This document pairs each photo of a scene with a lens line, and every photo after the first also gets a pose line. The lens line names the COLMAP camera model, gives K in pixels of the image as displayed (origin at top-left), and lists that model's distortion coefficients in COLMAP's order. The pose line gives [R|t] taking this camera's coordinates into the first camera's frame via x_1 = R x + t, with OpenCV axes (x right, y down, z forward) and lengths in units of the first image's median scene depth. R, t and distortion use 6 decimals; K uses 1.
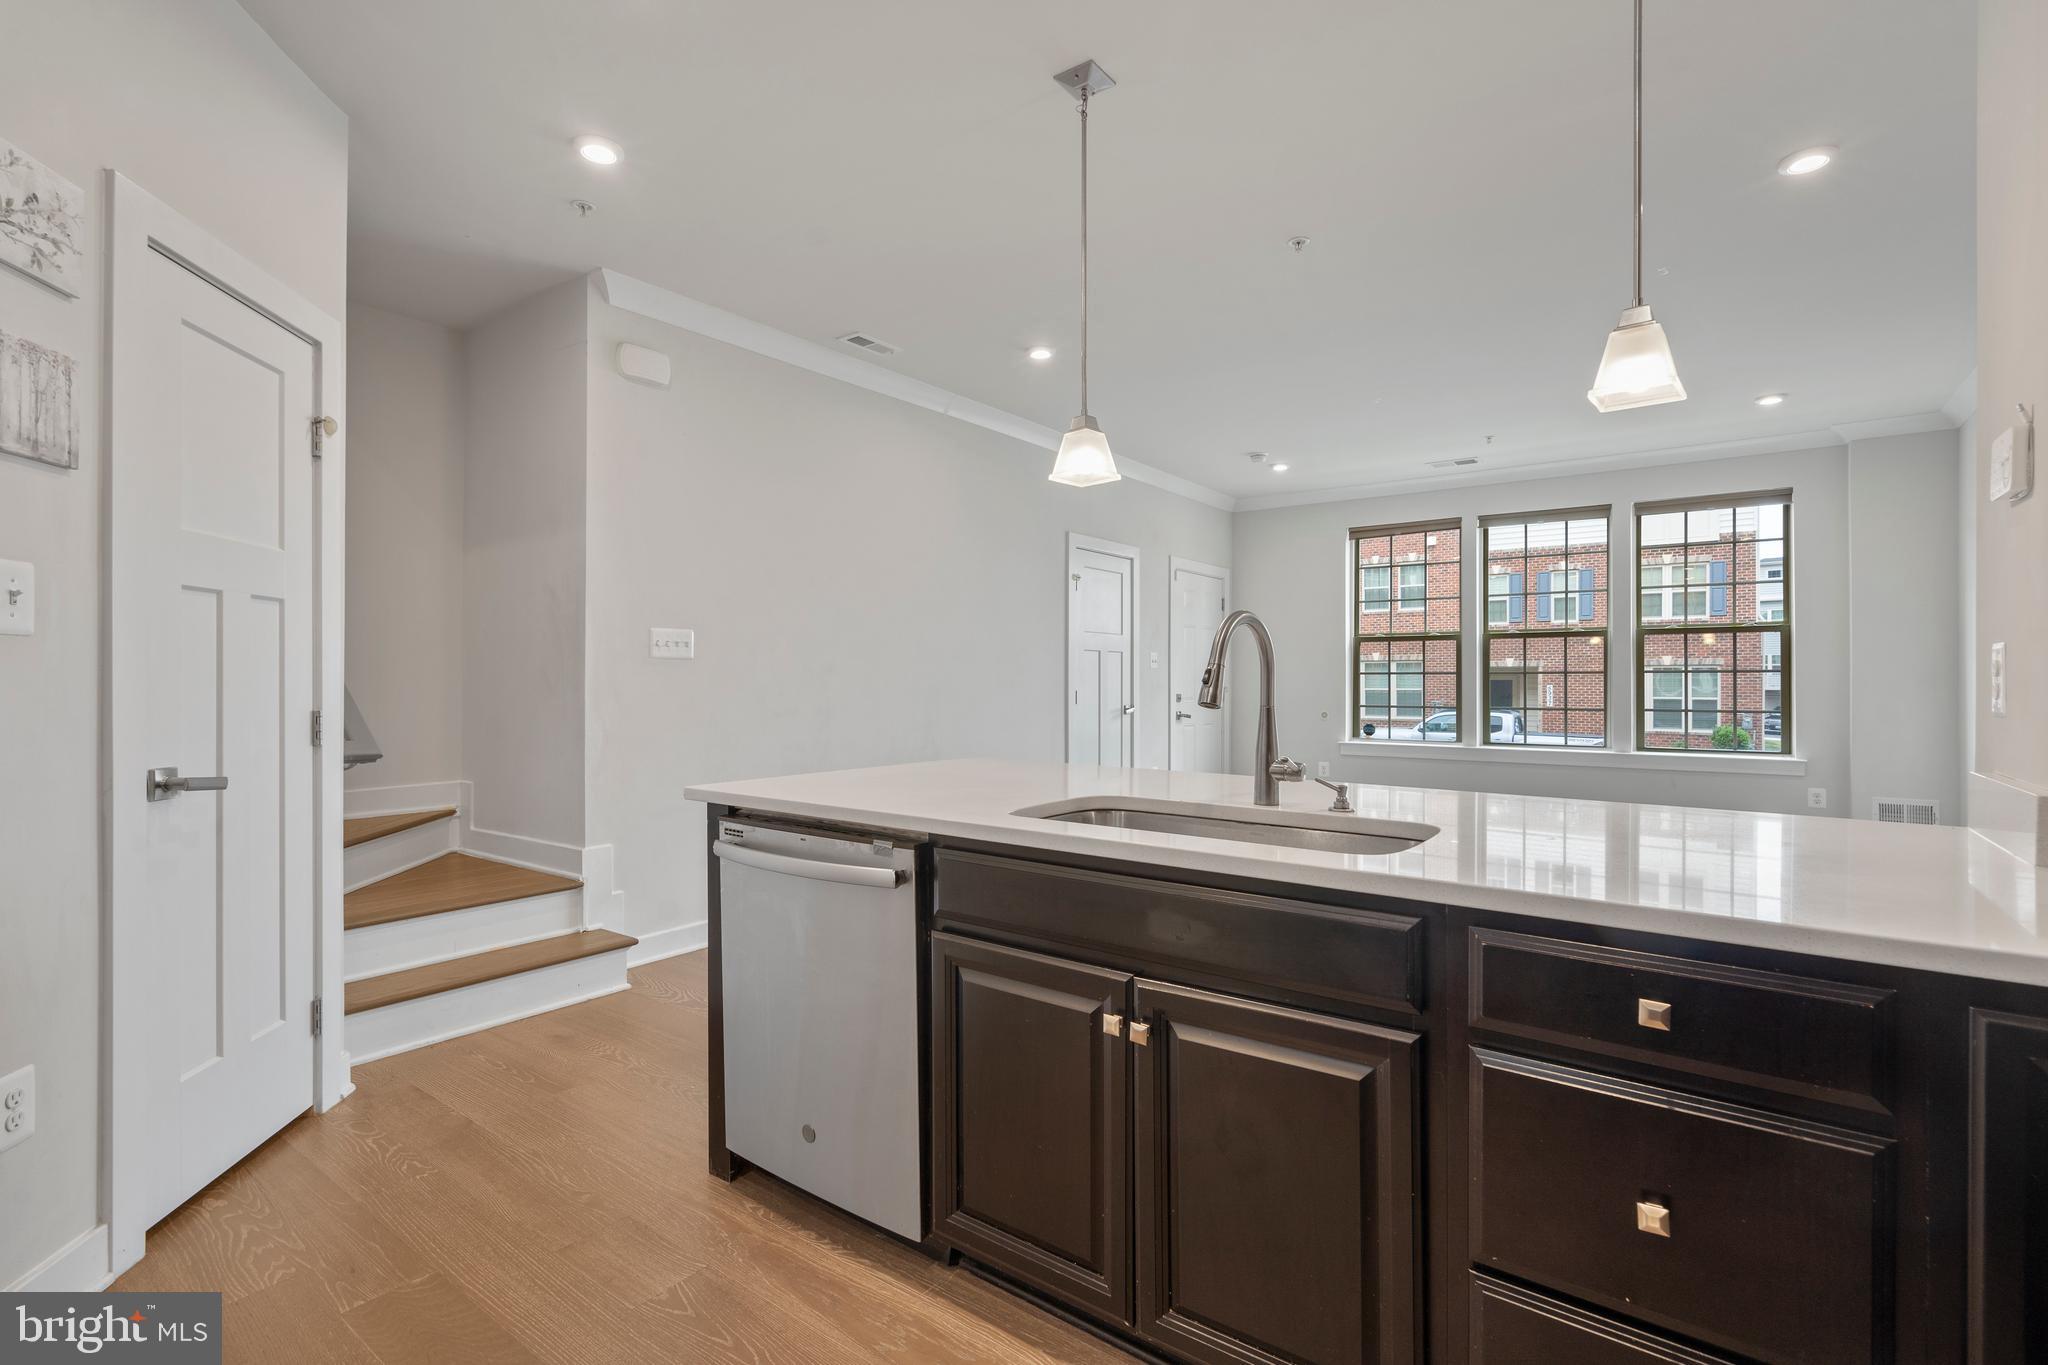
lens RADIAL K [[948.6, 0, 1012.1], [0, 948.6, 677.8], [0, 0, 1]] dist [0.001864, -0.000785]
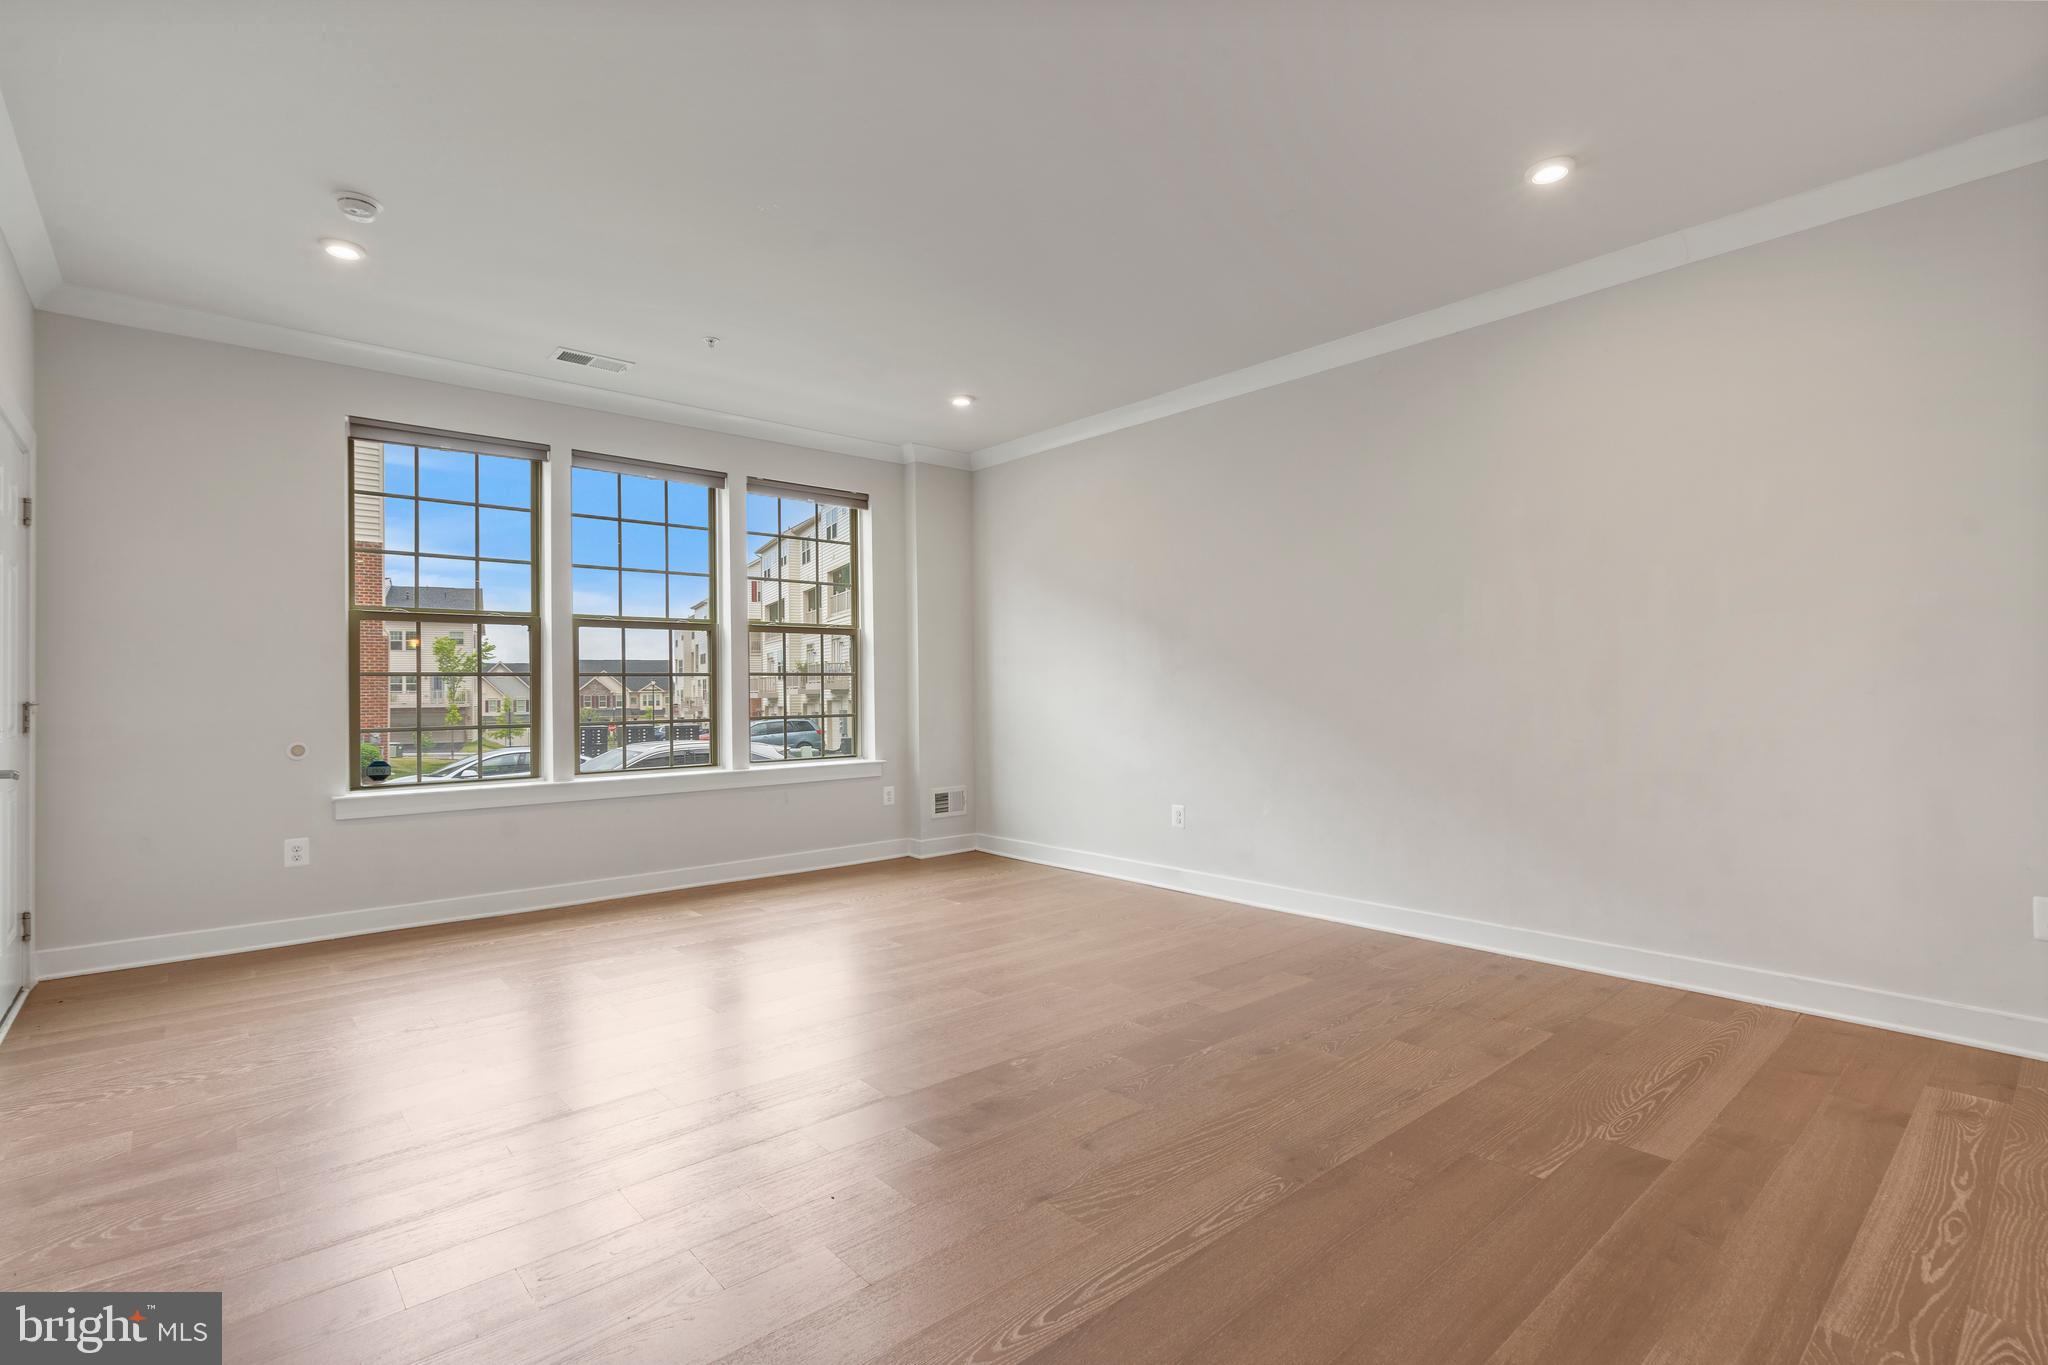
lens RADIAL K [[941.2, 0, 1014.6], [0, 941.2, 692.3], [0, 0, 1]] dist [-0.000978, 0.000475]
pose [[0.209490, -0.005141, 0.977797, -0.234668], [0.008292, 0.999960, 0.003481, 0.015978], [-0.977776, 0.007379, 0.209524, 1.082608]]
